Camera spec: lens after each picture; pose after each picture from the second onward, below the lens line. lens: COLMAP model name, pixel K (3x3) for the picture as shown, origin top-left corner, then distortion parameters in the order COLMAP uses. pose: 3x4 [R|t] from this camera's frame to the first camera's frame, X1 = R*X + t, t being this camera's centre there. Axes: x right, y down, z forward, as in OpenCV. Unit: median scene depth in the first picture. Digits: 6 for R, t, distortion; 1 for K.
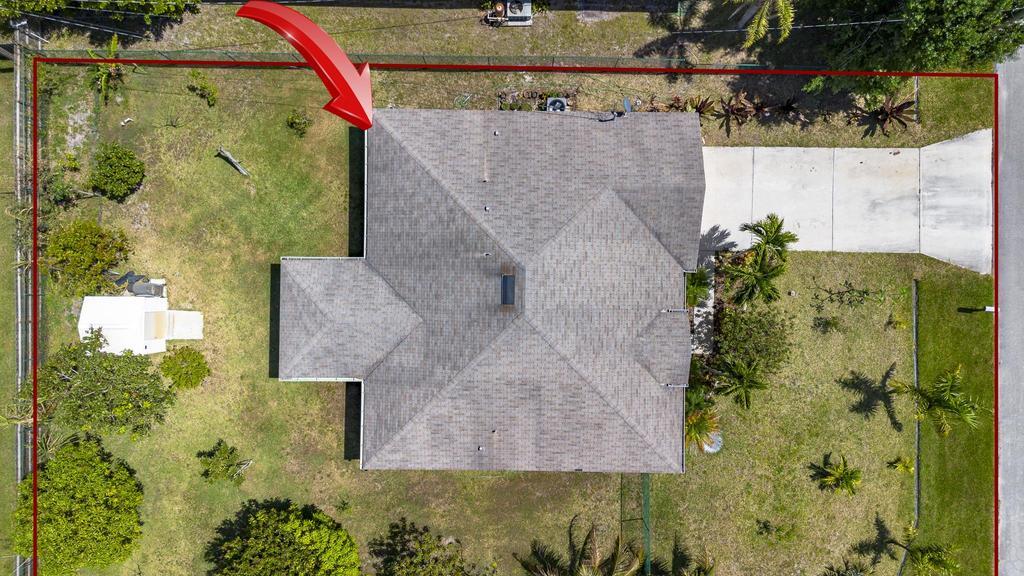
lens RADIAL K [[724.3, 0, 512.0], [0, 724.3, 288.0], [0, 0, 1]] dist [0.067131, -0.056500]
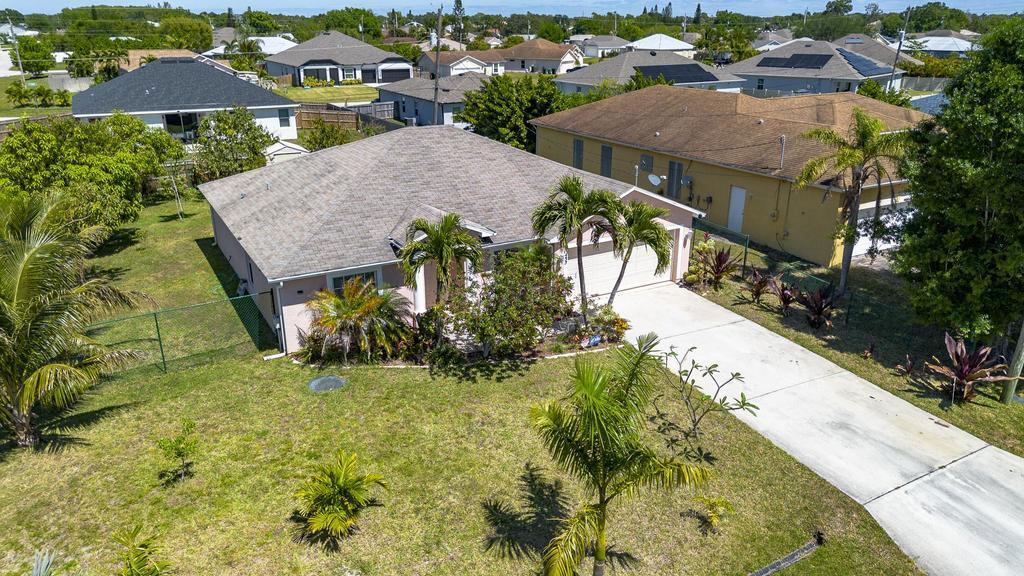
lens RADIAL K [[724.3, 0, 512.0], [0, 724.3, 288.0], [0, 0, 1]] dist [0.067131, -0.056500]
pose [[0.501293, 0.299112, -0.811934, 0.783070], [-0.865272, 0.176571, -0.469177, 0.335923], [0.003027, 0.937739, 0.347327, 0.717733]]
